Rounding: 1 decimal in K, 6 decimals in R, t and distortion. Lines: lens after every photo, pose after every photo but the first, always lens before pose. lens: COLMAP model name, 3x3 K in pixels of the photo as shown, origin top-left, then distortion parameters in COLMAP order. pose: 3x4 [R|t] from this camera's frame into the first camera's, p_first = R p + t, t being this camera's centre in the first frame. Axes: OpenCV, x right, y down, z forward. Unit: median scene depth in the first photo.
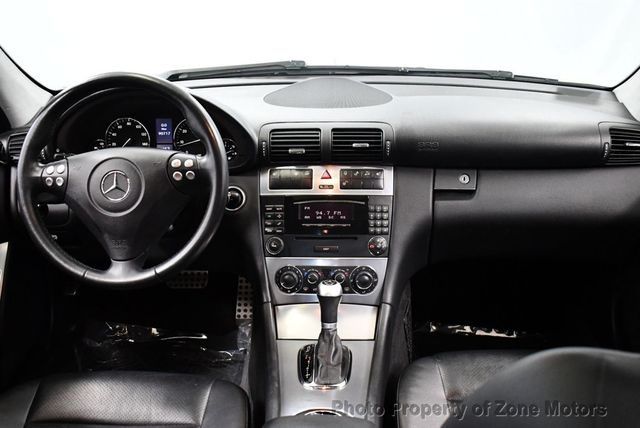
lens RADIAL K [[652.2, 0, 320.0], [0, 652.2, 214.0], [0, 0, 1]] dist [-0.097536, 0.003422]
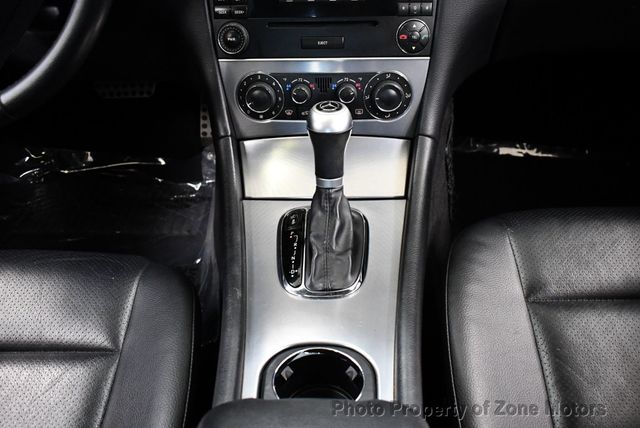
lens RADIAL K [[652.2, 0, 320.0], [0, 652.2, 214.0], [0, 0, 1]] dist [-0.097536, 0.003422]
pose [[0.999857, -0.015412, -0.006992, 0.008514], [0.016861, 0.942801, 0.332928, 0.006214], [0.001461, -0.332998, 0.942926, 0.414800]]
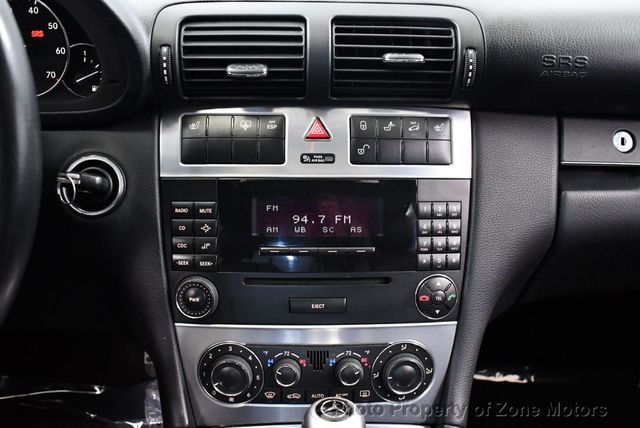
lens RADIAL K [[652.2, 0, 320.0], [0, 652.2, 214.0], [0, 0, 1]] dist [-0.097536, 0.003422]
pose [[0.996616, -0.004630, 0.082069, -0.023779], [-0.003648, 0.994937, 0.100431, -0.048155], [-0.082119, -0.100390, 0.991554, 0.582853]]
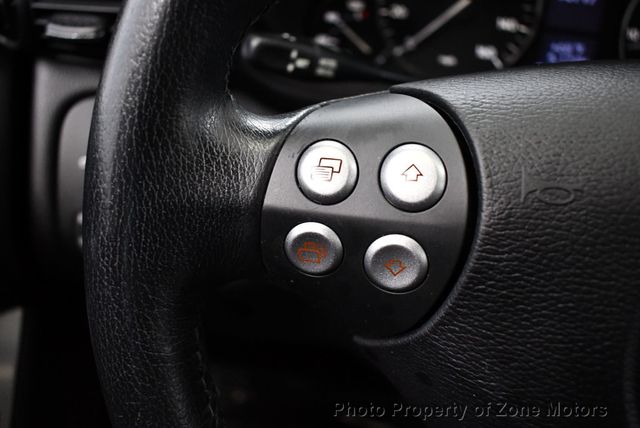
lens RADIAL K [[633.8, 0, 320.0], [0, 633.8, 214.0], [0, 0, 1]] dist [-0.099347, -0.002242]
pose [[0.994909, 0.100486, 0.007658, -0.373161], [-0.100025, 0.975361, 0.196636, -0.076570], [0.012289, -0.196401, 0.980447, 0.757863]]
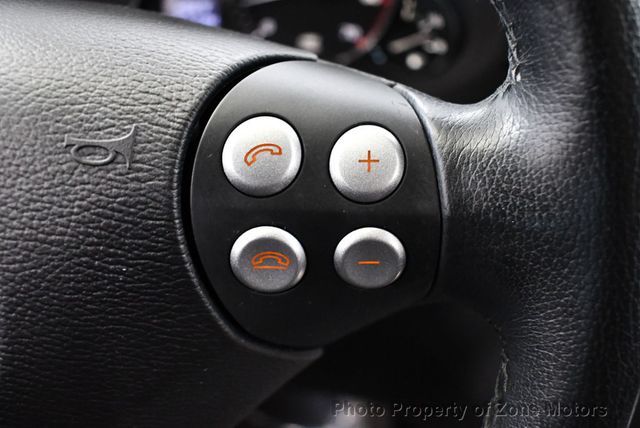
lens RADIAL K [[633.8, 0, 320.0], [0, 633.8, 214.0], [0, 0, 1]] dist [-0.099347, -0.002242]
pose [[0.995404, 0.092260, -0.025674, -0.179646], [-0.084794, 0.973701, 0.211464, -0.080519], [0.044509, -0.208315, 0.977048, 0.766700]]
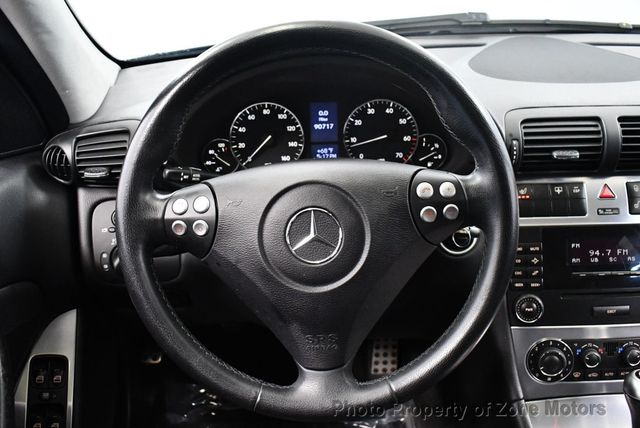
lens RADIAL K [[649.3, 0, 320.0], [0, 649.3, 214.0], [0, 0, 1]] dist [-0.100745, 0.001767]
pose [[0.999408, -0.026965, 0.021369, -0.278455], [0.025967, 0.998619, 0.045660, -0.073958], [-0.022571, -0.045078, 0.998728, 0.402568]]
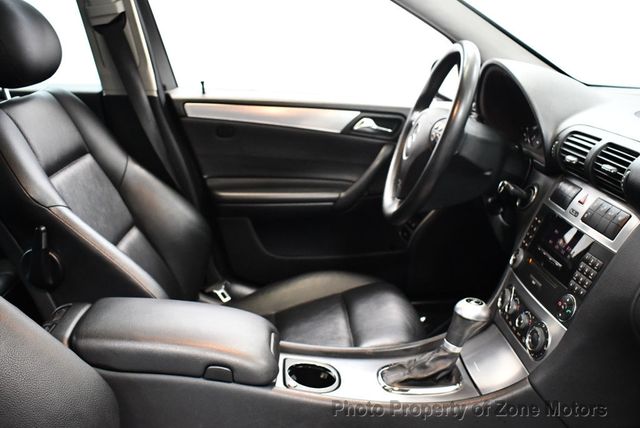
lens RADIAL K [[652.2, 0, 320.0], [0, 652.2, 214.0], [0, 0, 1]] dist [-0.097536, 0.003422]
pose [[0.070374, 0.274592, -0.958982, 0.708015], [-0.356806, 0.904690, 0.232862, -0.108873], [0.931524, 0.325783, 0.161643, 0.605652]]
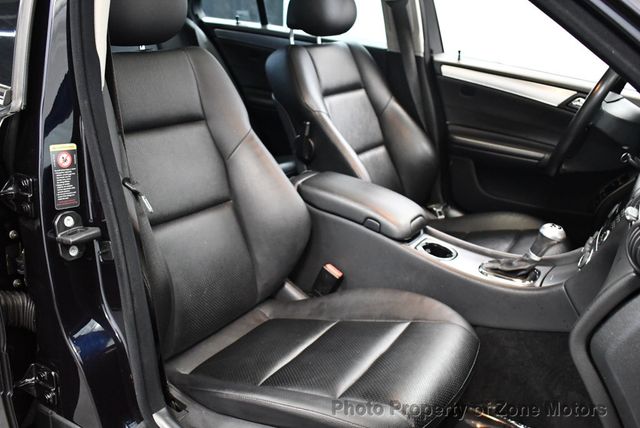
lens RADIAL K [[652.2, 0, 320.0], [0, 652.2, 214.0], [0, 0, 1]] dist [-0.097536, 0.003422]
pose [[-0.480915, 0.257383, -0.838137, 1.069184], [-0.377868, 0.801761, 0.463029, -0.257886], [0.791161, 0.539383, -0.288322, 0.922684]]
